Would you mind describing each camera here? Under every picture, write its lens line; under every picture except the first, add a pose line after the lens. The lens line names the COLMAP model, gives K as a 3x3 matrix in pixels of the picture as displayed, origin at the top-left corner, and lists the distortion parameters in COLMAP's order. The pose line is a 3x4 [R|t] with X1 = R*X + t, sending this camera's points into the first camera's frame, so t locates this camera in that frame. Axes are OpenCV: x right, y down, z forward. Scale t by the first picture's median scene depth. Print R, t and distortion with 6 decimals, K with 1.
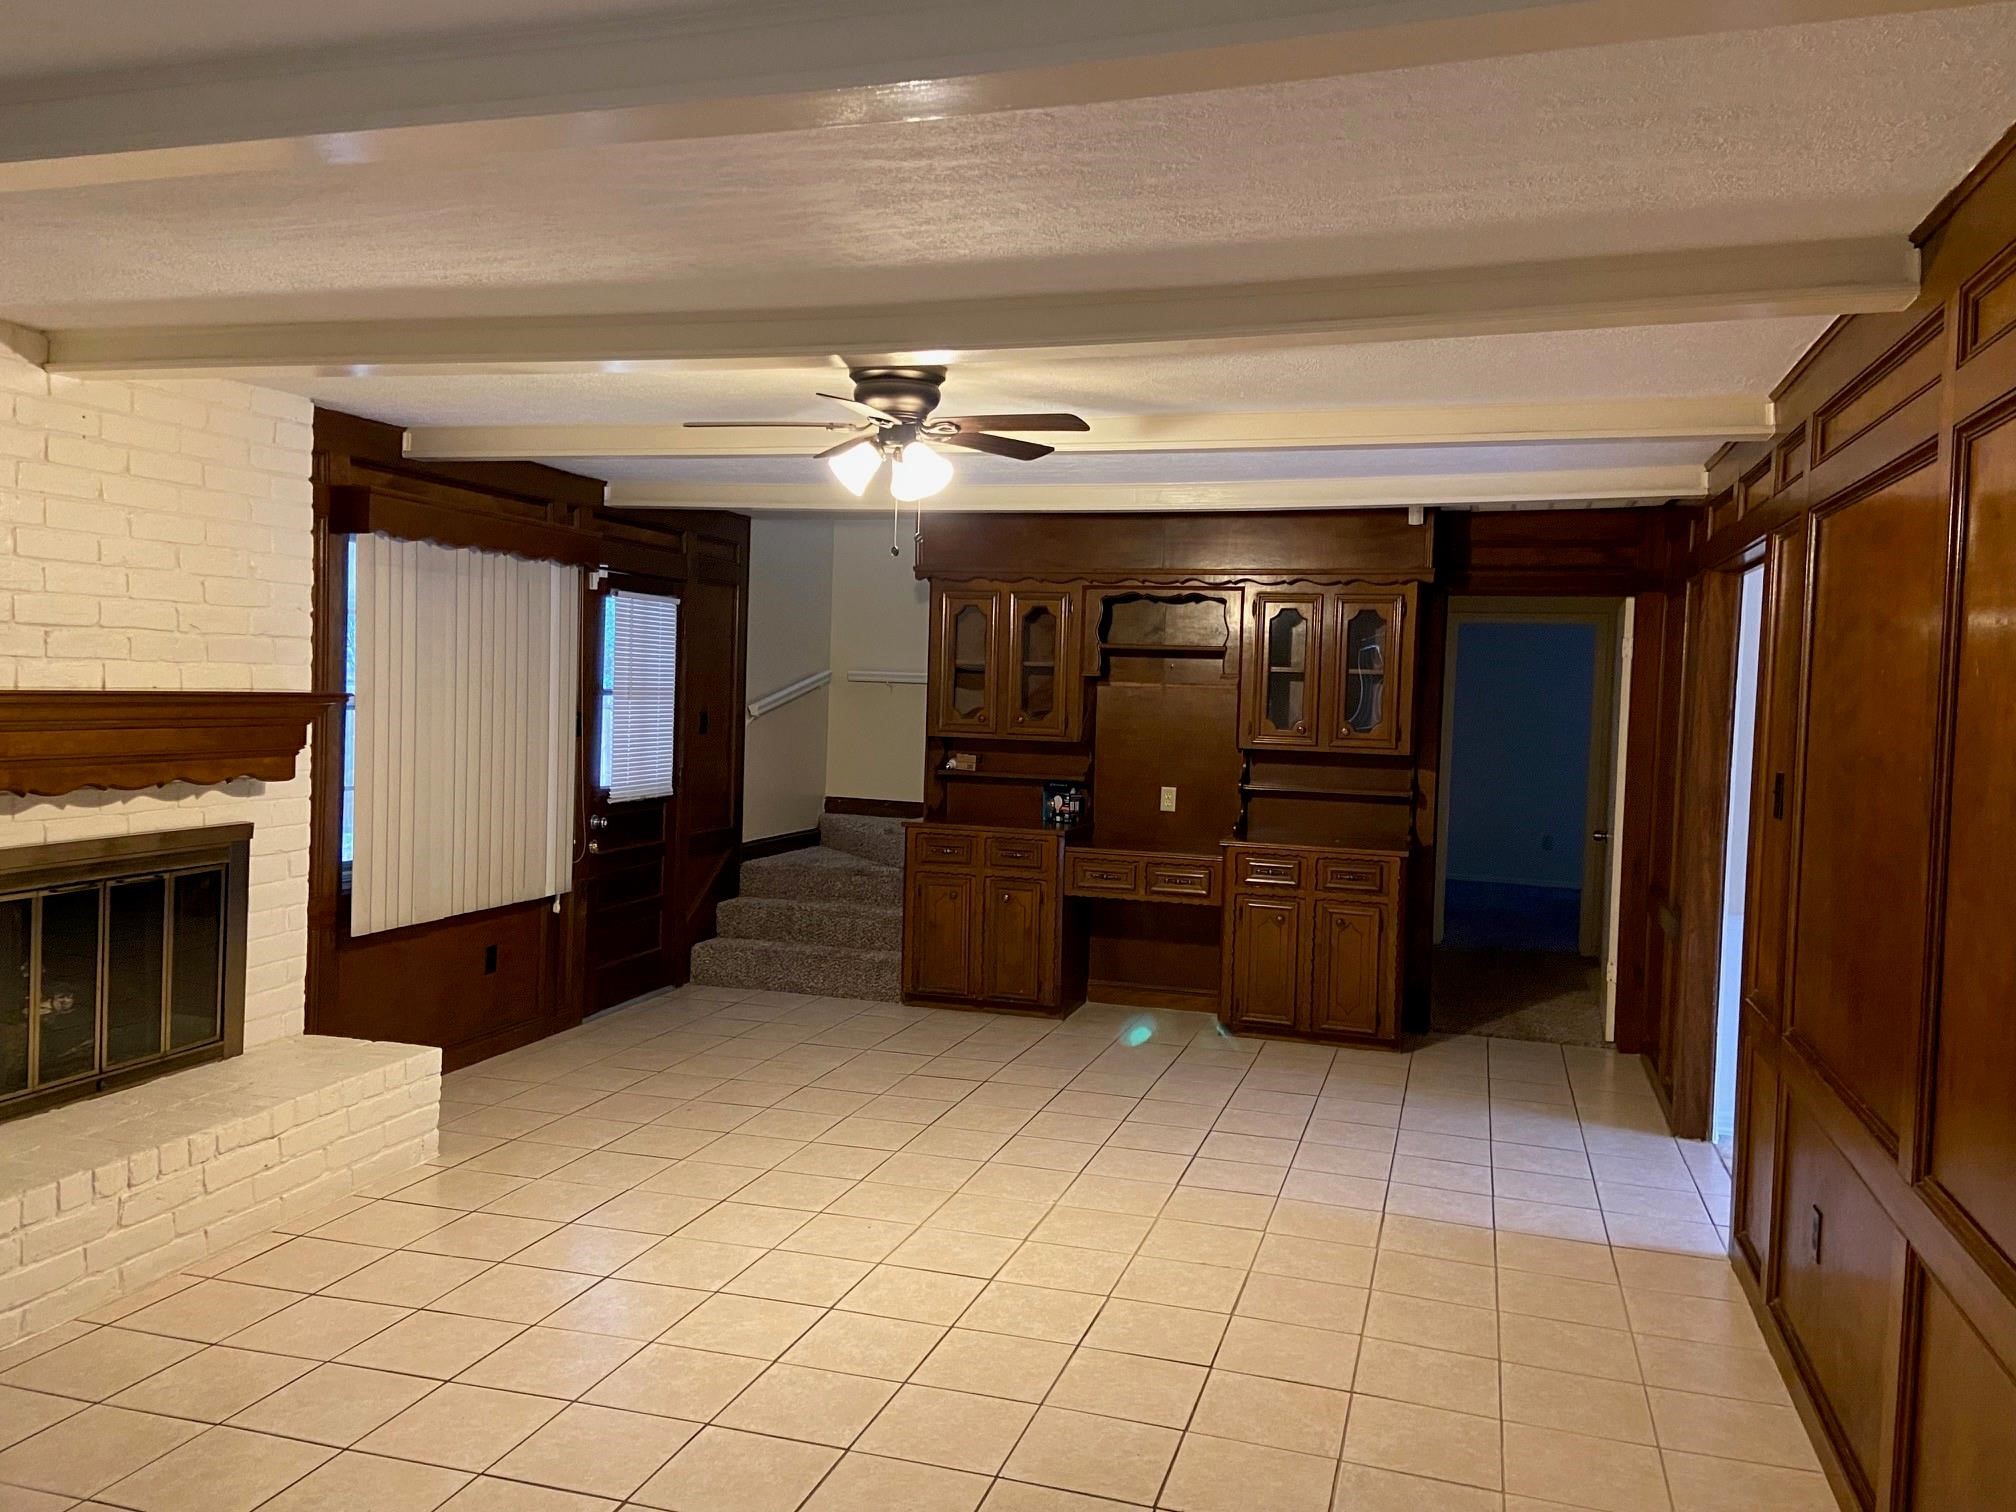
lens RADIAL K [[1533.0, 0, 1013.4], [0, 1533.0, 756.1], [0, 0, 1]] dist [0.113782, -0.136720]
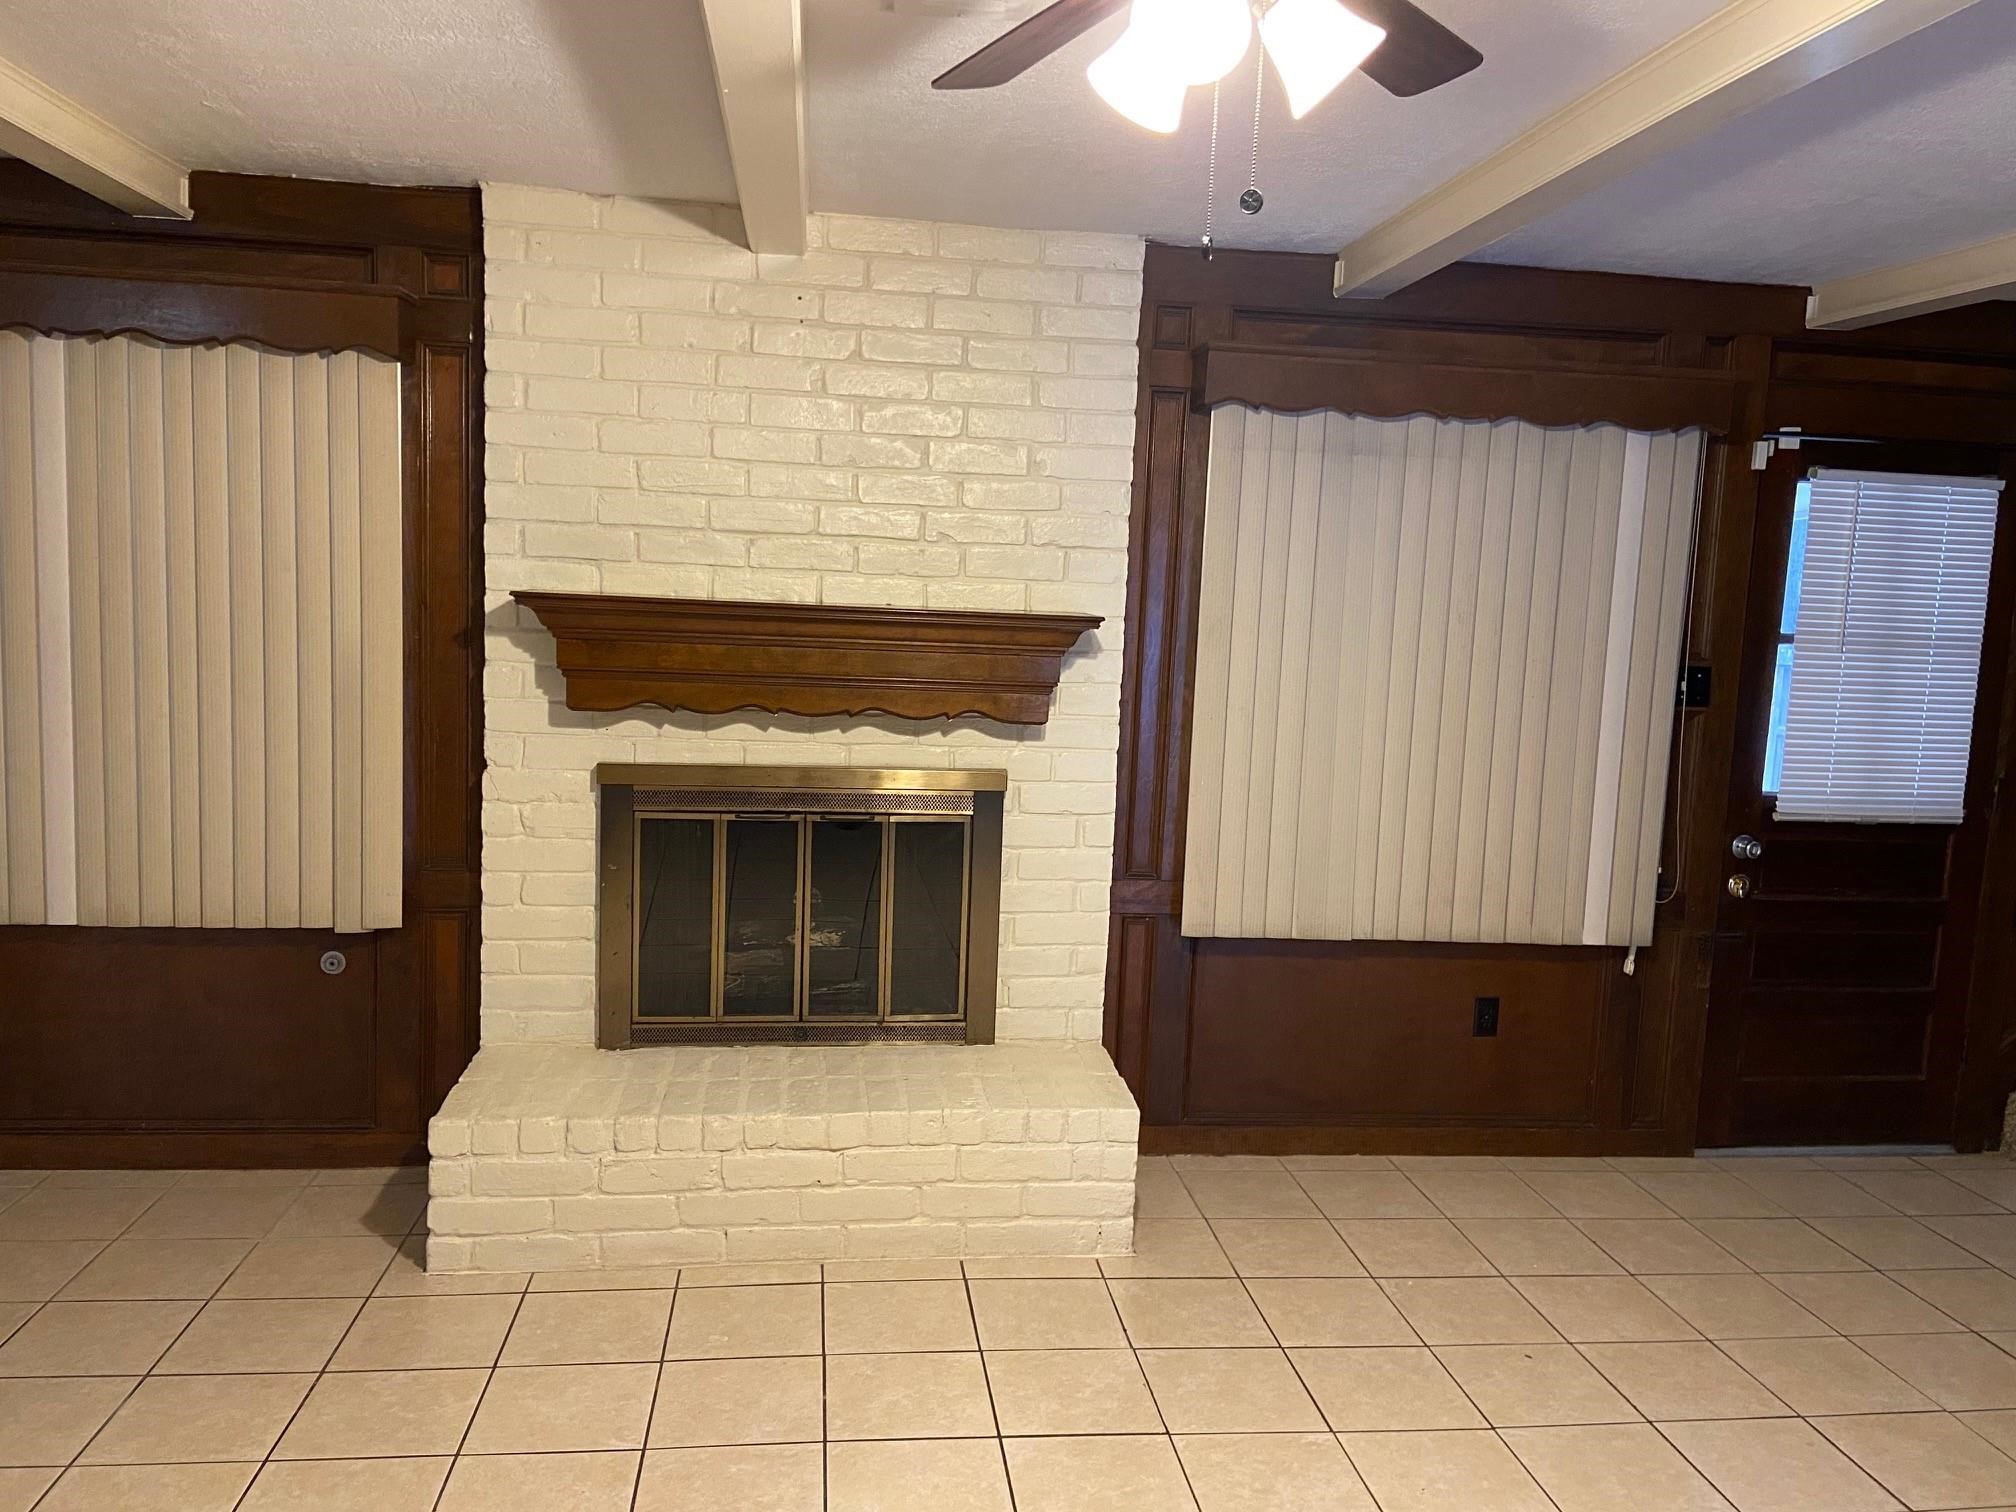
lens RADIAL K [[1533.0, 0, 1017.1], [0, 1533.0, 747.4], [0, 0, 1]] dist [0.113782, -0.136720]
pose [[0.407289, 0.087845, -0.909065, 0.240816], [-0.072566, 0.995329, 0.063669, -0.021376], [0.910412, 0.040035, 0.411761, 0.632939]]
